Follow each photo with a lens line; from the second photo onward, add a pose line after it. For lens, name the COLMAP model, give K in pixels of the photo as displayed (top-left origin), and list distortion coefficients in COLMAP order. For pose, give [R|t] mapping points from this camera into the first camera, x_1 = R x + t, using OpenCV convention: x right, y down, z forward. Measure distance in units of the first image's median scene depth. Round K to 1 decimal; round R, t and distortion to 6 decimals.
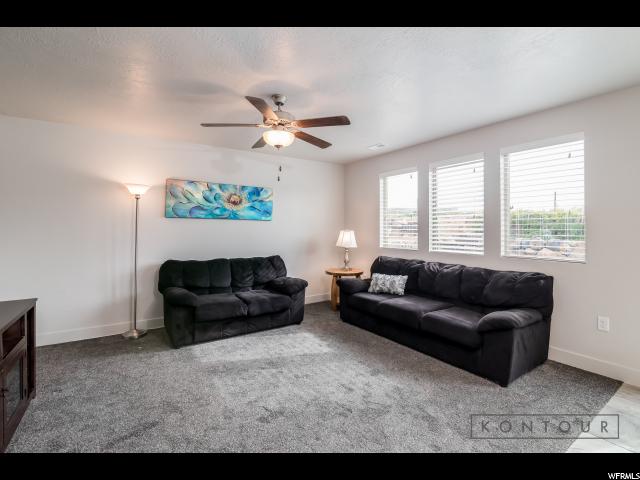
lens RADIAL K [[303.3, 0, 323.5], [0, 303.3, 227.6], [0, 0, 1]] dist [-0.001822, -0.000321]
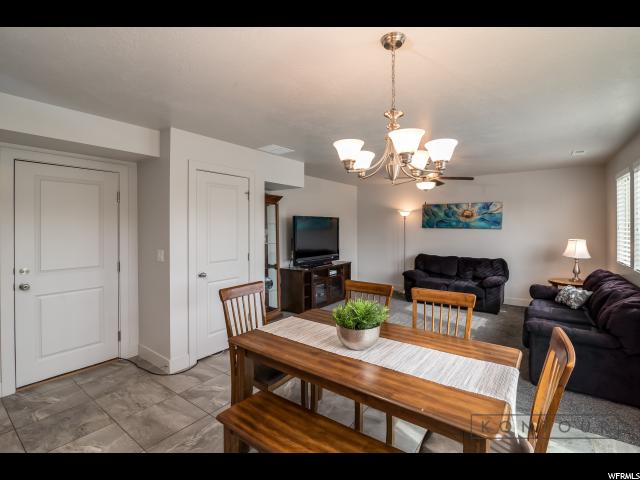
lens RADIAL K [[303.3, 0, 319.9], [0, 303.3, 235.0], [0, 0, 1]] dist [-0.001822, -0.000321]
pose [[0.321196, 0.020158, -0.946798, 0.846267], [0.001201, 0.999764, 0.021694, -0.030867], [0.947012, -0.008105, 0.321096, -0.065084]]
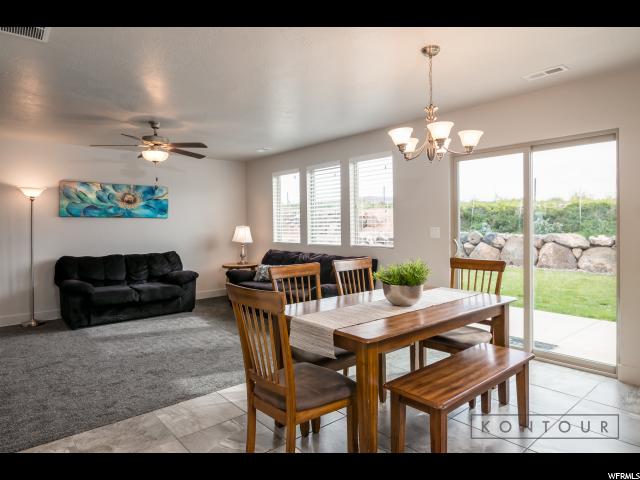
lens RADIAL K [[409.8, 0, 320.8], [0, 409.8, 231.0], [0, 0, 1]] dist [0.022504, -0.008872]
pose [[0.994875, -0.015618, 0.099901, 0.245452], [0.013581, 0.999686, 0.021042, -0.001746], [-0.100198, -0.019577, 0.994775, -0.533283]]
